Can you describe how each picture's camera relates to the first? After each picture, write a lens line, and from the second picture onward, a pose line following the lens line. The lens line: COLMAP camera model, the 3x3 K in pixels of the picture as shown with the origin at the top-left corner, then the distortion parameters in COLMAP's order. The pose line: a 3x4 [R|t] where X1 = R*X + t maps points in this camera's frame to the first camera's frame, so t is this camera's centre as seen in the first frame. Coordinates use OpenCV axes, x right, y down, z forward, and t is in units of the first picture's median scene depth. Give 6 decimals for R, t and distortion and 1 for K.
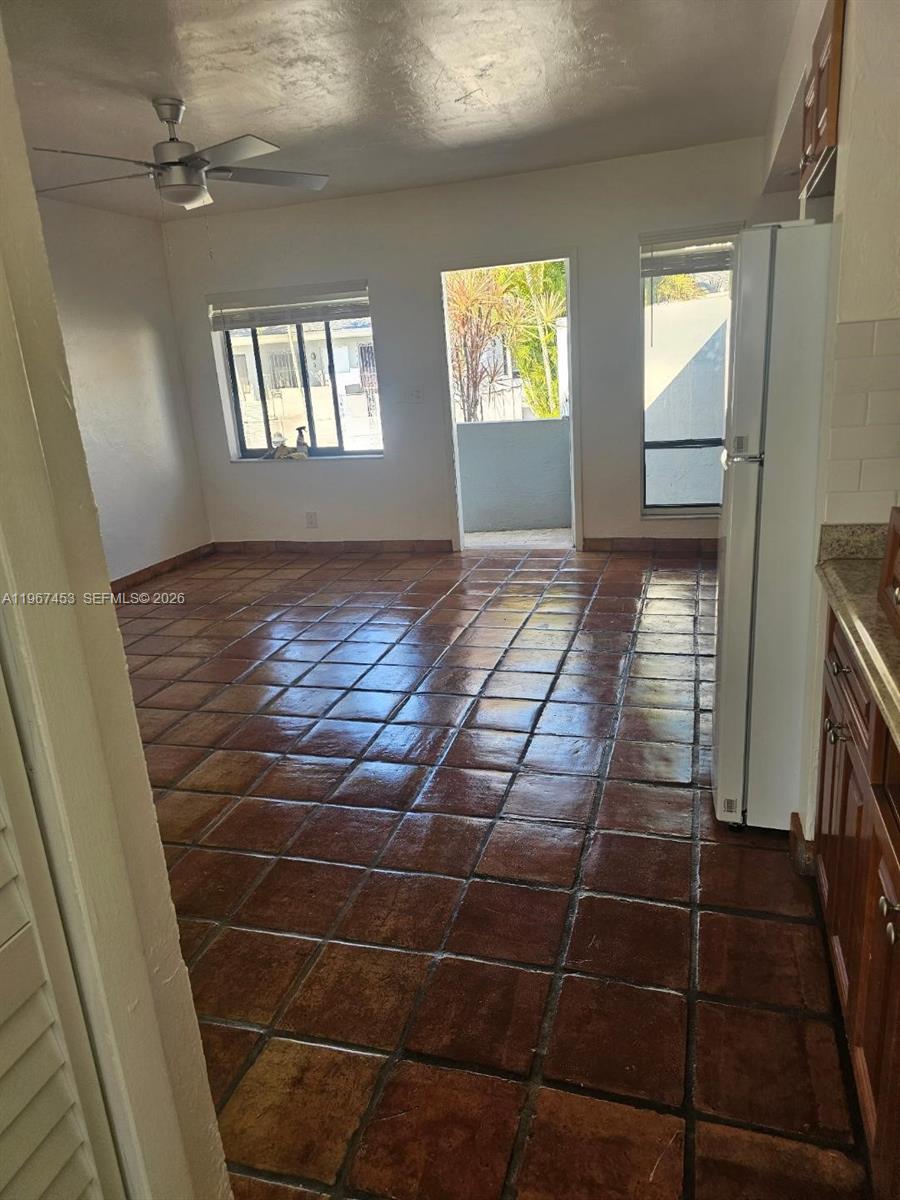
lens RADIAL K [[807.2, 0, 450.0], [0, 807.2, 600.0], [0, 0, 1]] dist [0.103109, -0.115686]
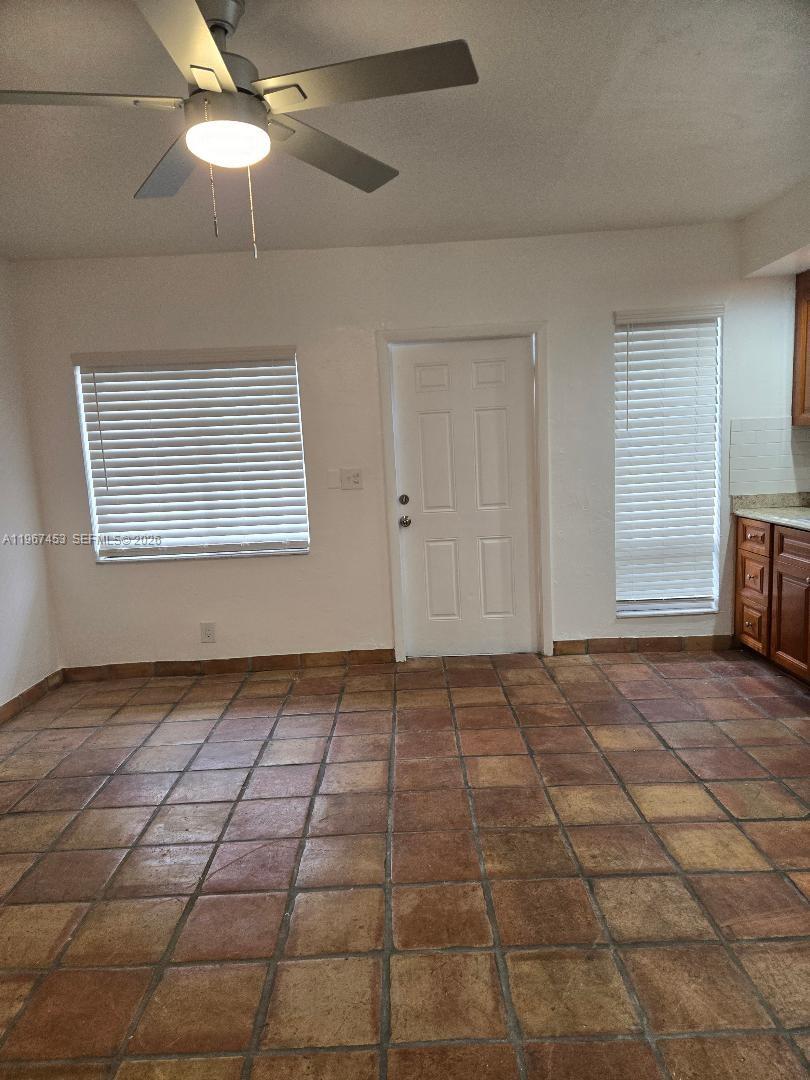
lens RADIAL K [[726.5, 0, 405.0], [0, 726.5, 540.0], [0, 0, 1]] dist [0.103109, -0.115686]
pose [[0.955874, -0.018085, 0.293220, -0.202555], [0.069959, 0.983403, -0.167407, -0.055538], [-0.285325, 0.180534, 0.941274, 0.269018]]
